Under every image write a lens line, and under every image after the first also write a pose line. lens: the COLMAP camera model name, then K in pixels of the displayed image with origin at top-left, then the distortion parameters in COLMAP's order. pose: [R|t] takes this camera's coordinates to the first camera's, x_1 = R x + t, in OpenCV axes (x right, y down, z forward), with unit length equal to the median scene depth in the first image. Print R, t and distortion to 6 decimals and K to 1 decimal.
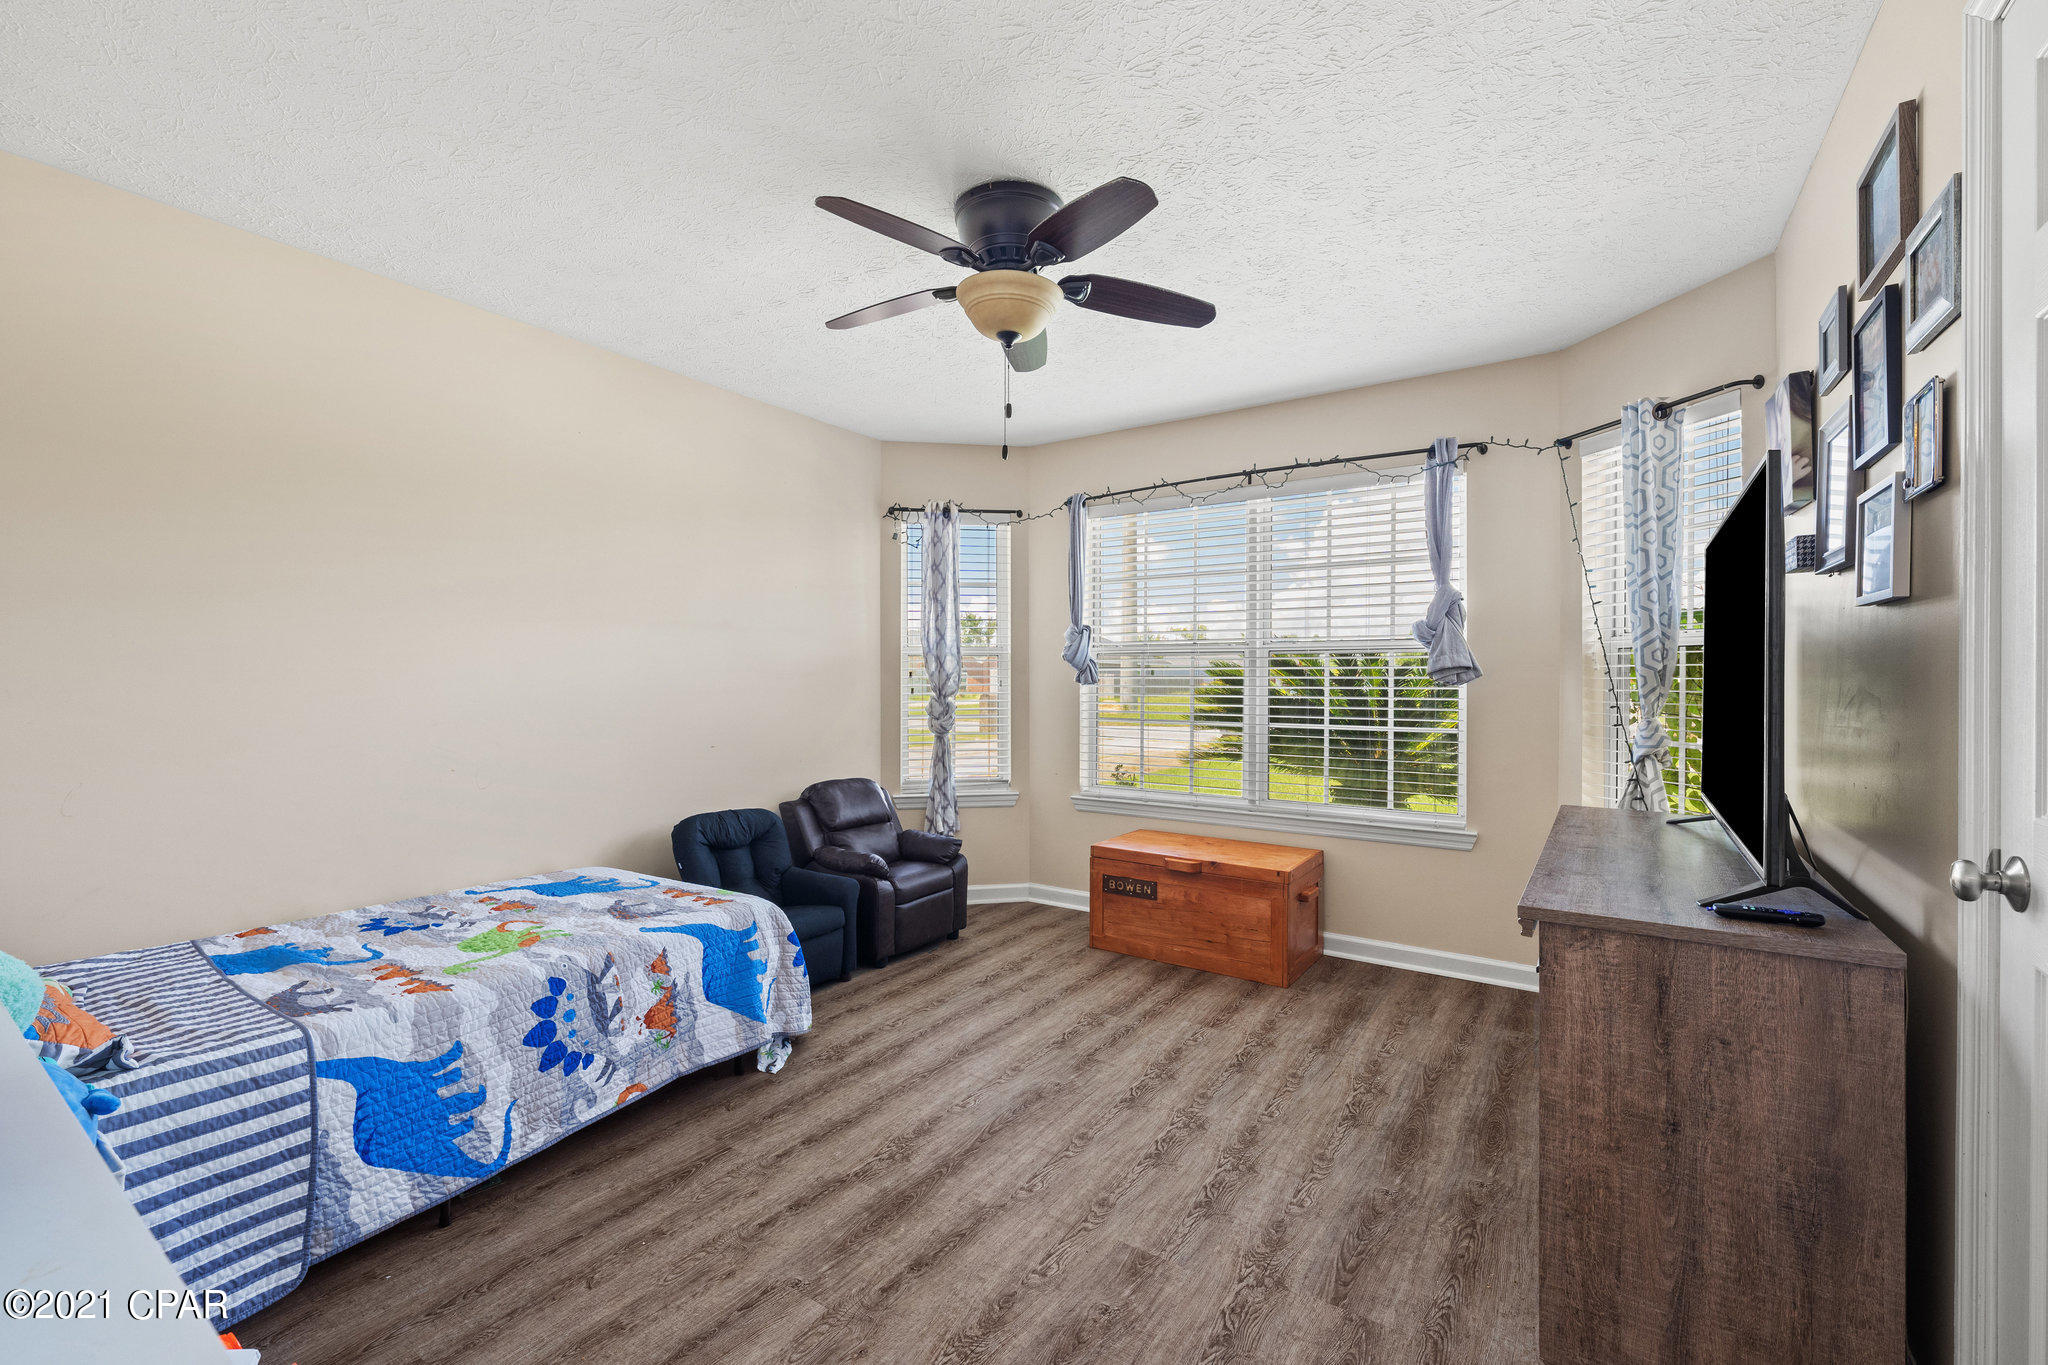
lens RADIAL K [[877.3, 0, 1024.6], [0, 877.3, 668.9], [0, 0, 1]] dist [0.000180, -0.000173]
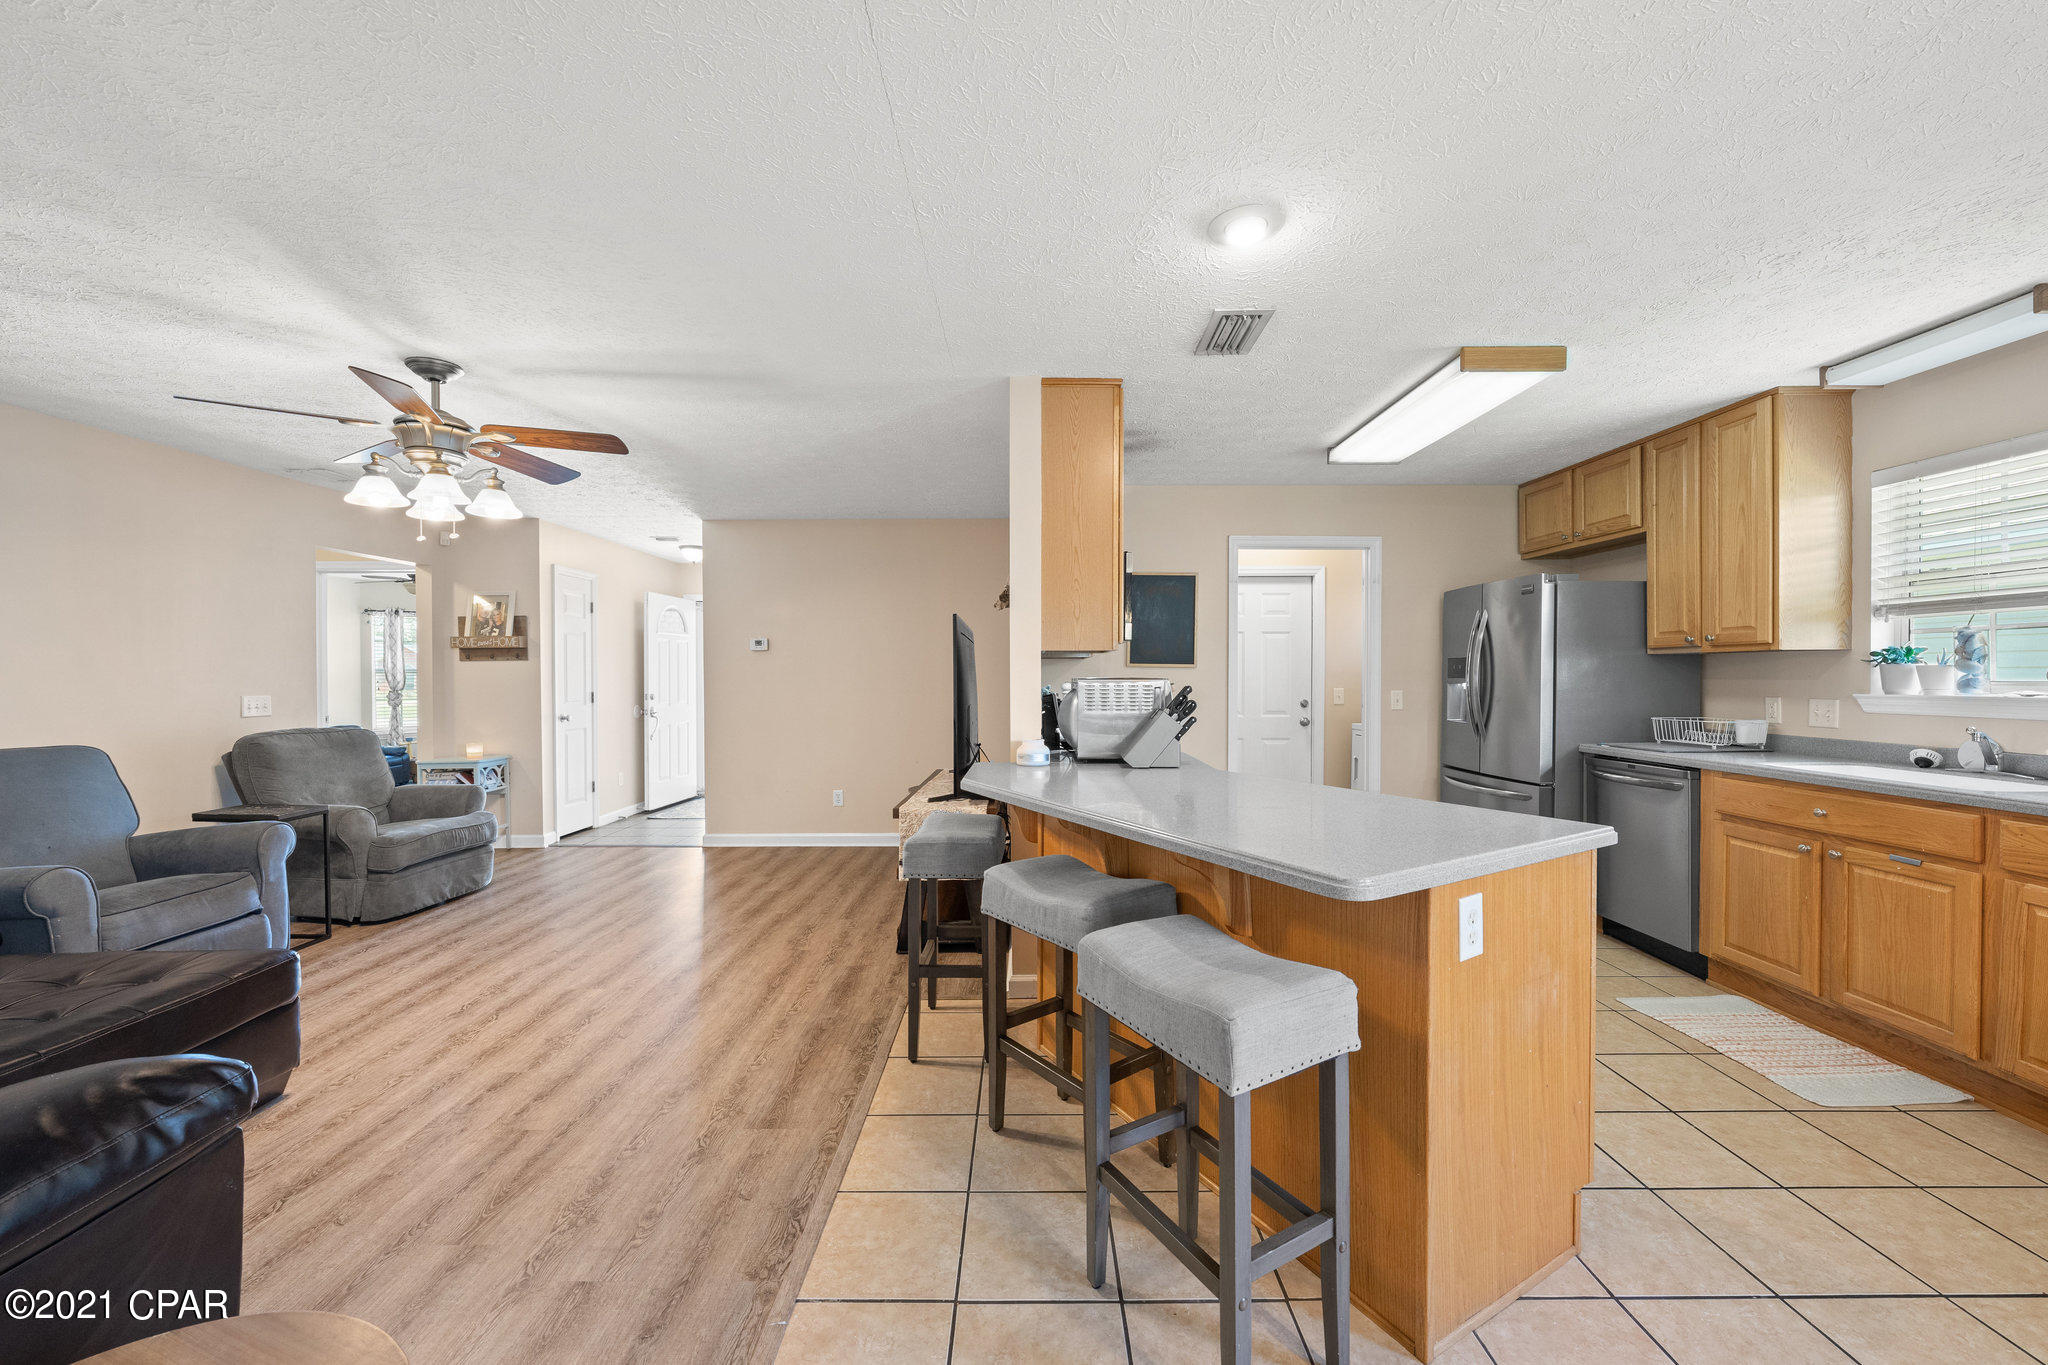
lens RADIAL K [[782.8, 0, 1027.2], [0, 782.8, 682.0], [0, 0, 1]] dist [-0.002814, -0.000131]
pose [[0.825731, -0.008925, 0.563993, 0.127509], [-0.001233, 0.999844, 0.017627, -0.032369], [-0.564062, -0.015250, 0.825591, -1.734016]]
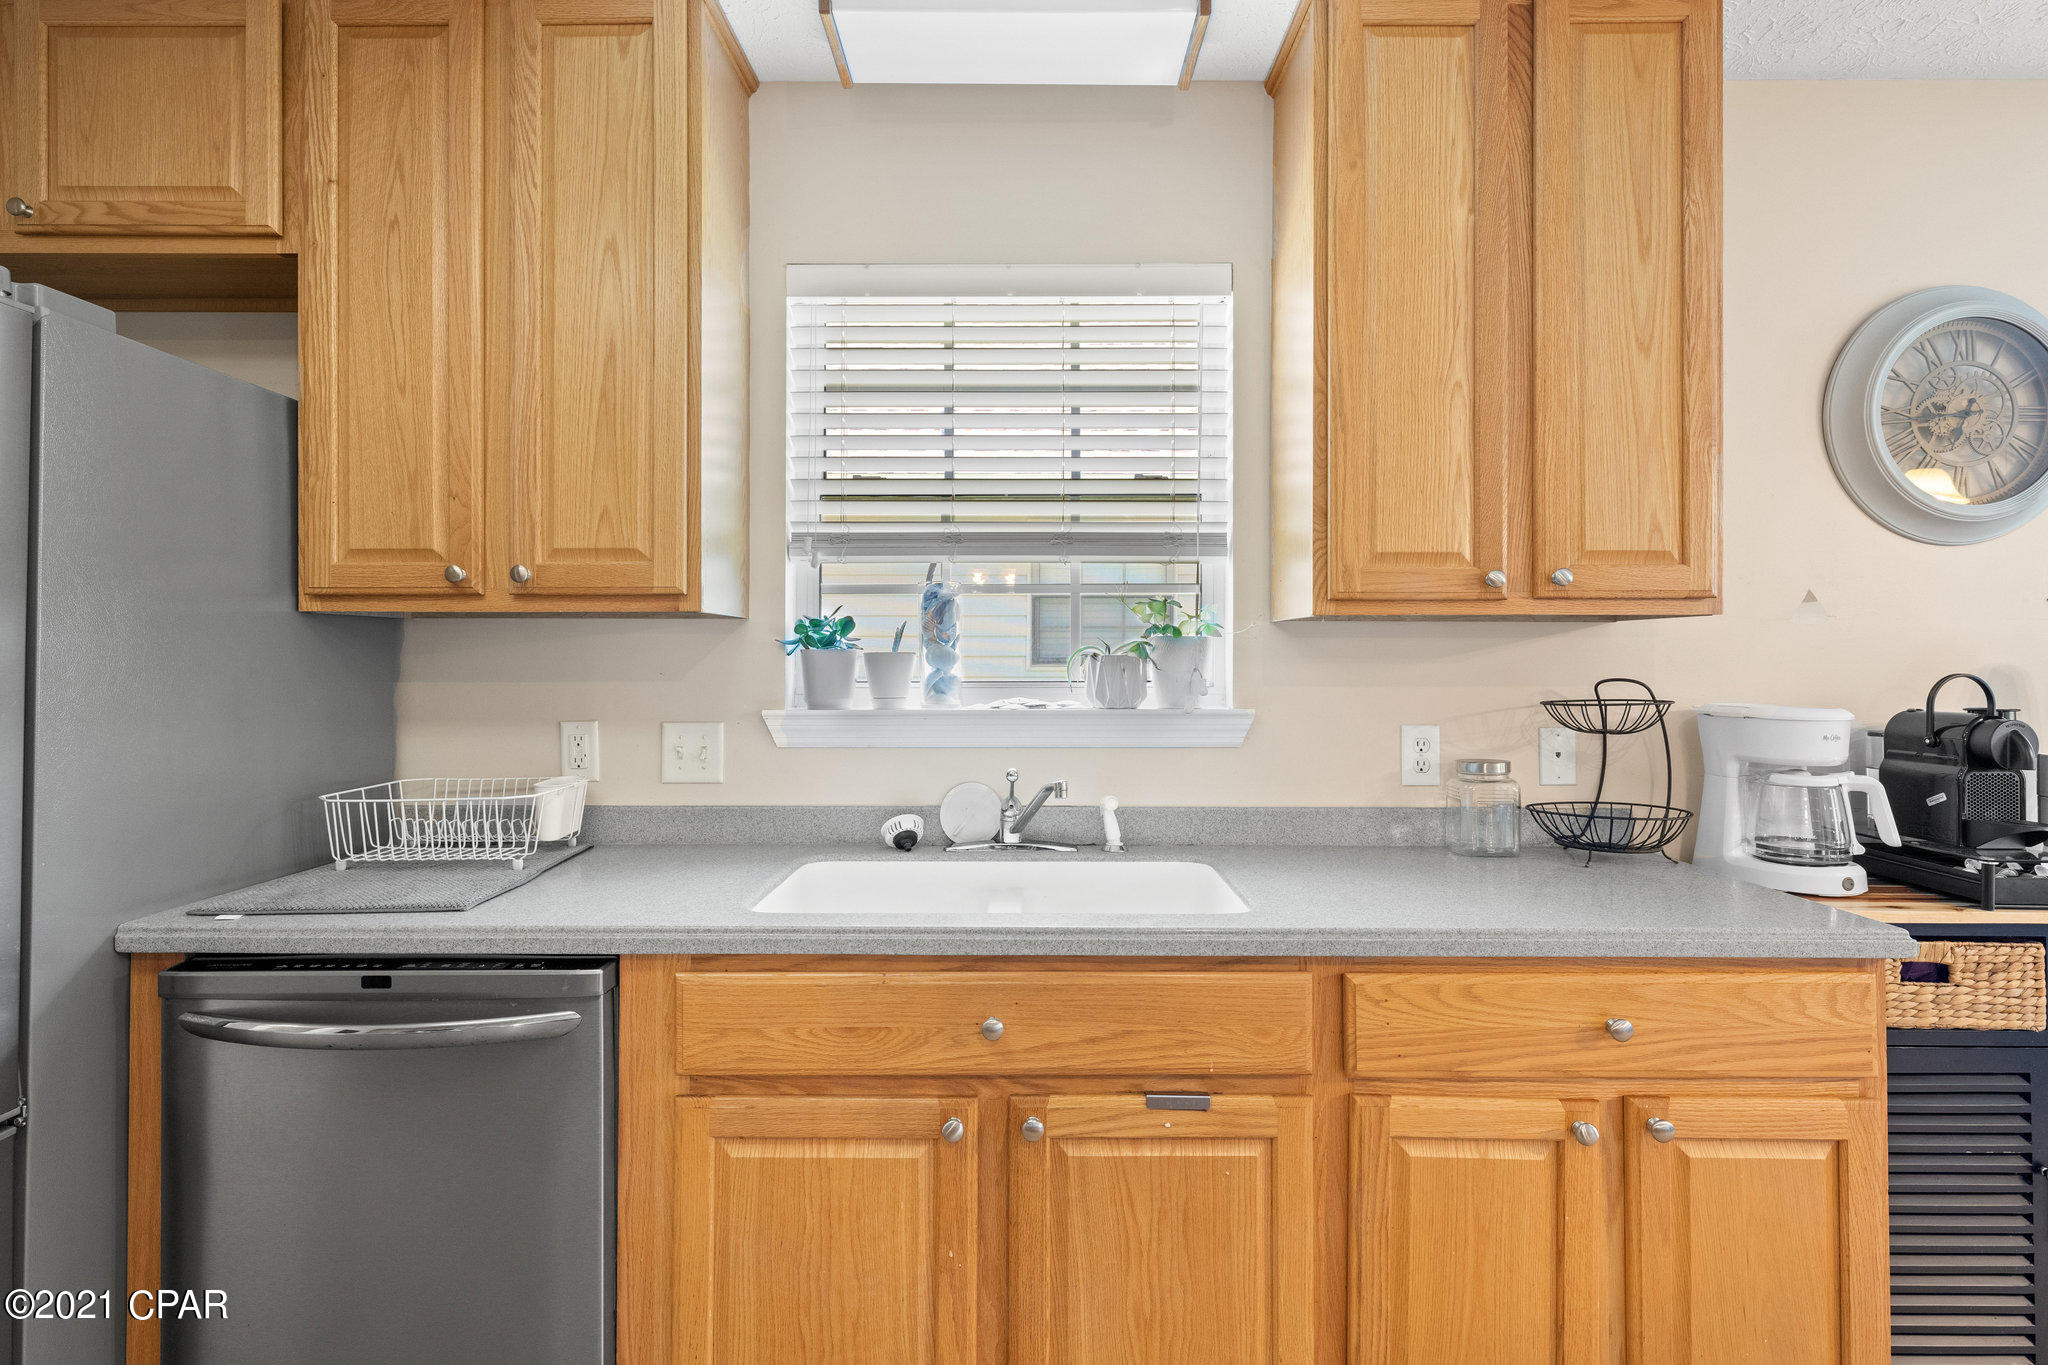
lens RADIAL K [[1026.6, 0, 1022.1], [0, 1026.6, 652.8], [0, 0, 1]] dist [0.002025, 0.000777]
pose [[-0.557452, 0.004266, 0.830198, 0.713095], [-0.010377, 0.999873, -0.012106, -0.031269], [-0.830145, -0.015363, -0.557337, -1.413844]]
